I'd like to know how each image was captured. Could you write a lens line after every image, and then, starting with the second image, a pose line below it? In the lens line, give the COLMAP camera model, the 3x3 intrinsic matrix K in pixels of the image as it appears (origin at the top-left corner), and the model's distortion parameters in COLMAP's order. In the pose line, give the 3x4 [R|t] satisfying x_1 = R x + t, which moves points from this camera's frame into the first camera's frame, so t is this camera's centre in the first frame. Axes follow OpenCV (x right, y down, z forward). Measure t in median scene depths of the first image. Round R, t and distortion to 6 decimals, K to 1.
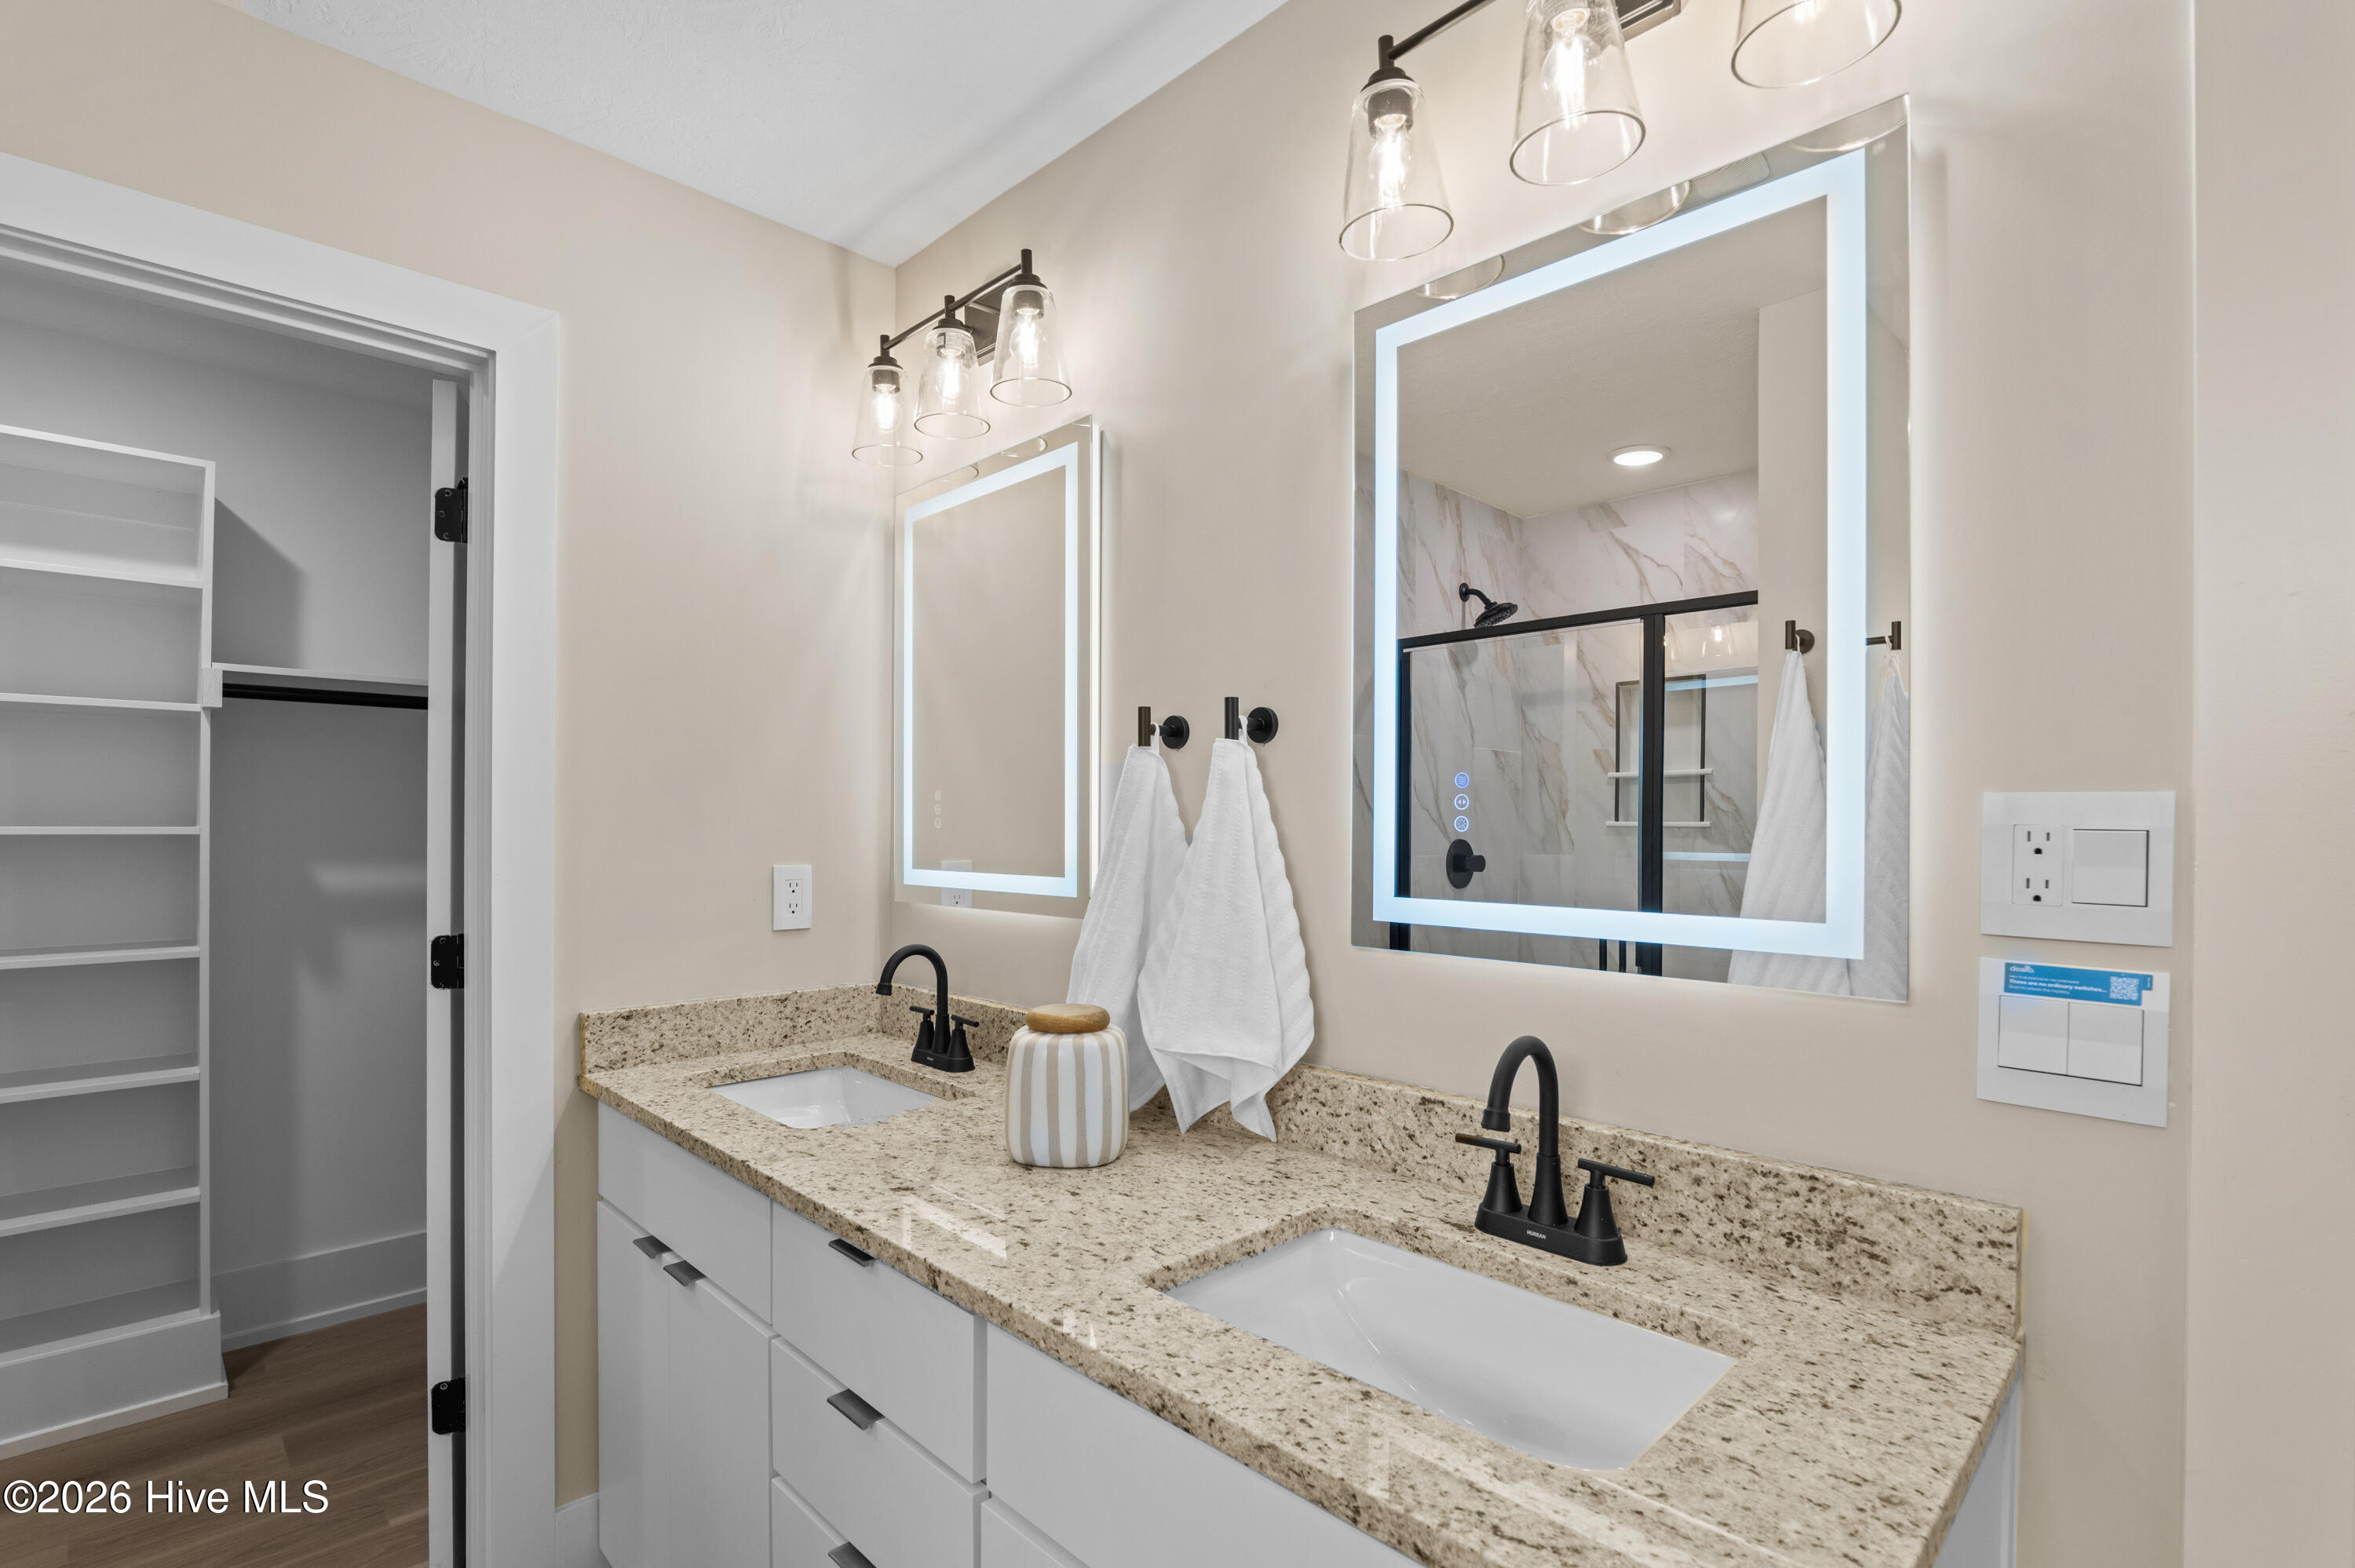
lens RADIAL K [[1095.5, 0, 1168.2], [0, 1095.5, 828.0], [0, 0, 1]] dist [-0.002335, 0.000096]
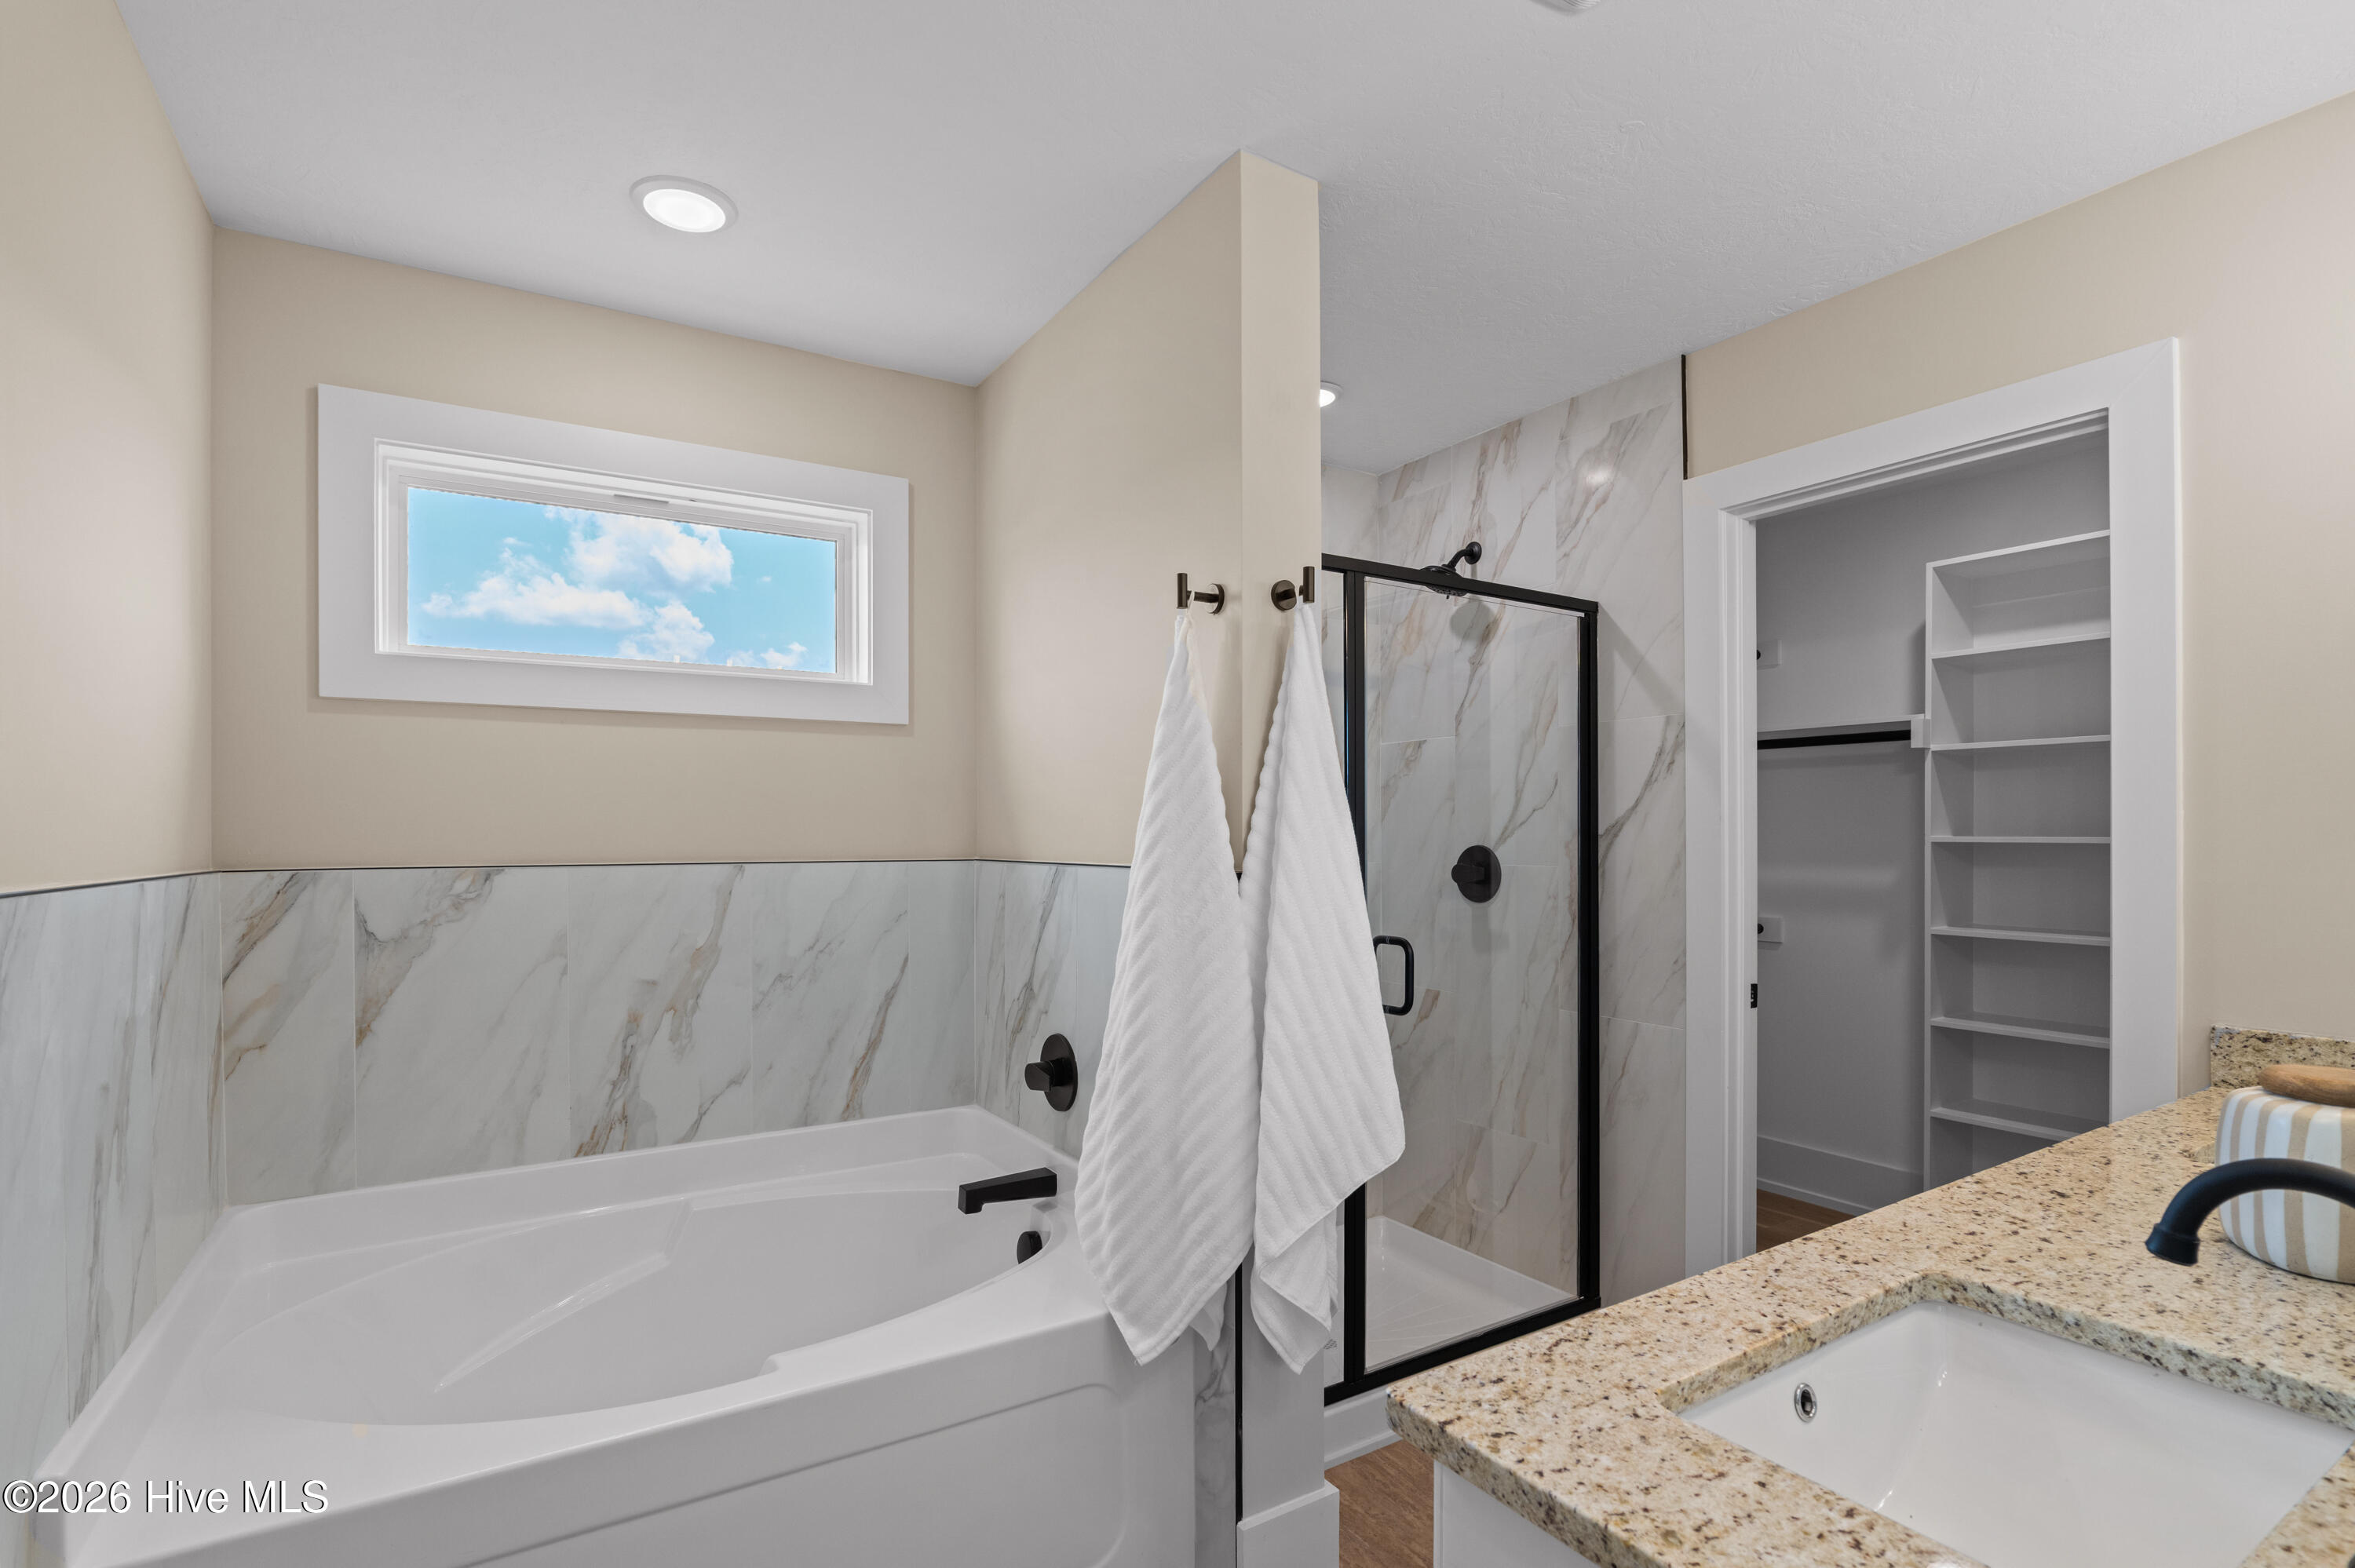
lens RADIAL K [[1095.5, 0, 1168.2], [0, 1095.5, 828.0], [0, 0, 1]] dist [-0.002335, 0.000096]
pose [[-0.223779, -0.012576, -0.974559, 0.937701], [-0.007248, 0.999911, -0.011239, 0.014318], [0.974613, 0.004548, -0.223850, 0.442388]]
